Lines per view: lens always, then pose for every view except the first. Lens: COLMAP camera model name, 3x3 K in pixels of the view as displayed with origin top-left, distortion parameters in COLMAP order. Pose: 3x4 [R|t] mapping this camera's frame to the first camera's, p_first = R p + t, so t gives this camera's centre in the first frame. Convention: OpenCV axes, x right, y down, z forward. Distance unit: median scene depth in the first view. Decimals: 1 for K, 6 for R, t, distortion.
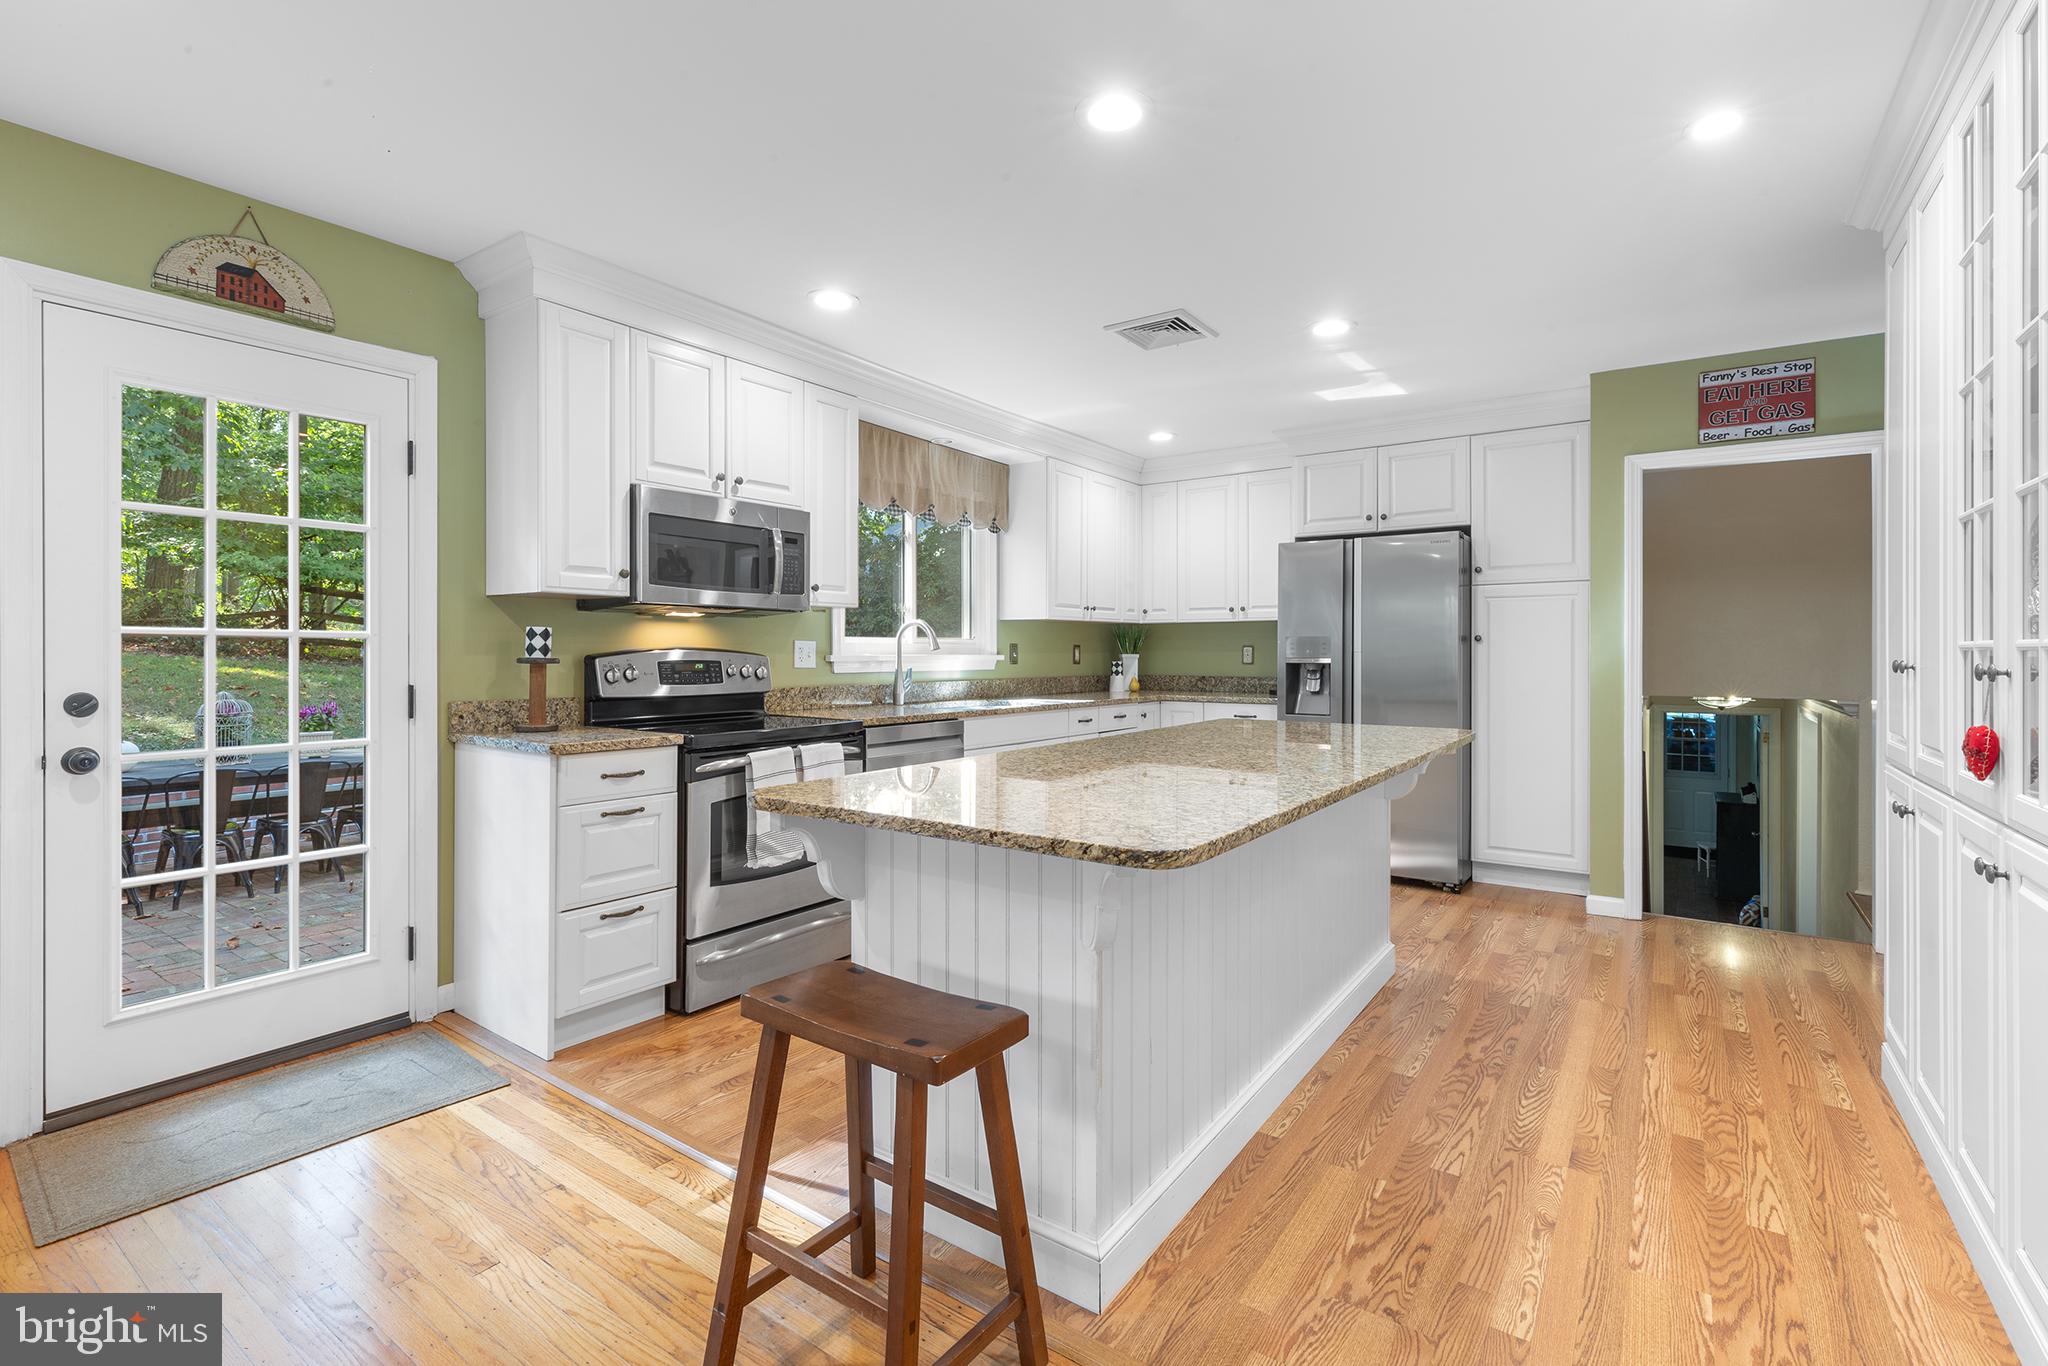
lens RADIAL K [[928.3, 0, 1034.6], [0, 928.3, 654.9], [0, 0, 1]] dist [0.001405, 0.000252]
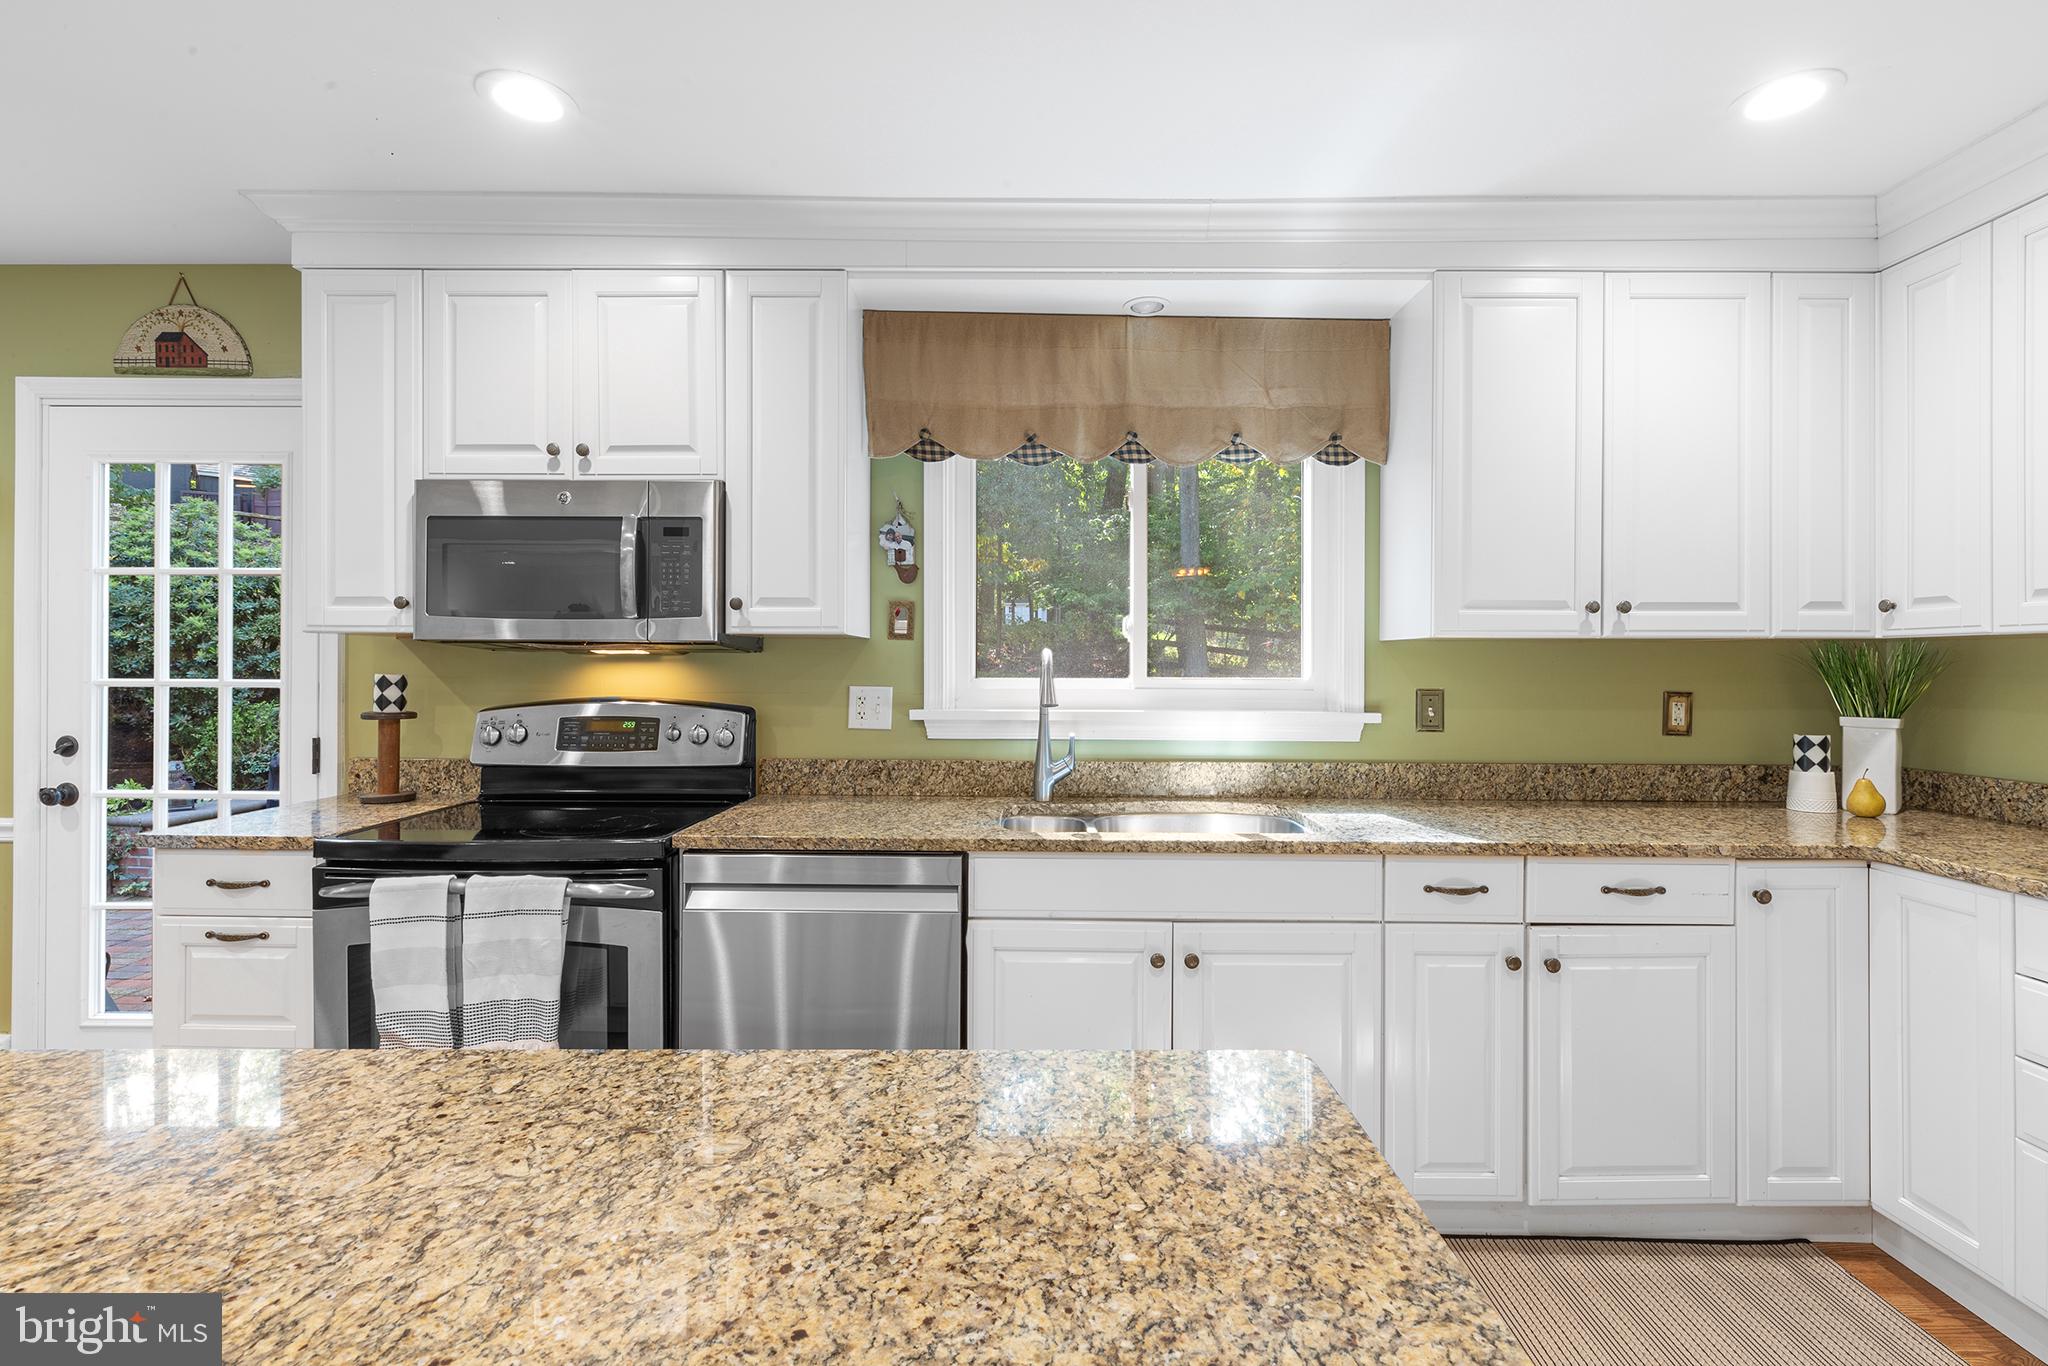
lens RADIAL K [[914.8, 0, 1028.4], [0, 914.8, 663.7], [0, 0, 1]] dist [0.002090, 0.000492]
pose [[0.565240, -0.000874, -0.824926, 0.437454], [-0.006671, 0.999962, -0.005631, -0.037331], [0.824900, 0.008686, 0.565213, 0.981654]]
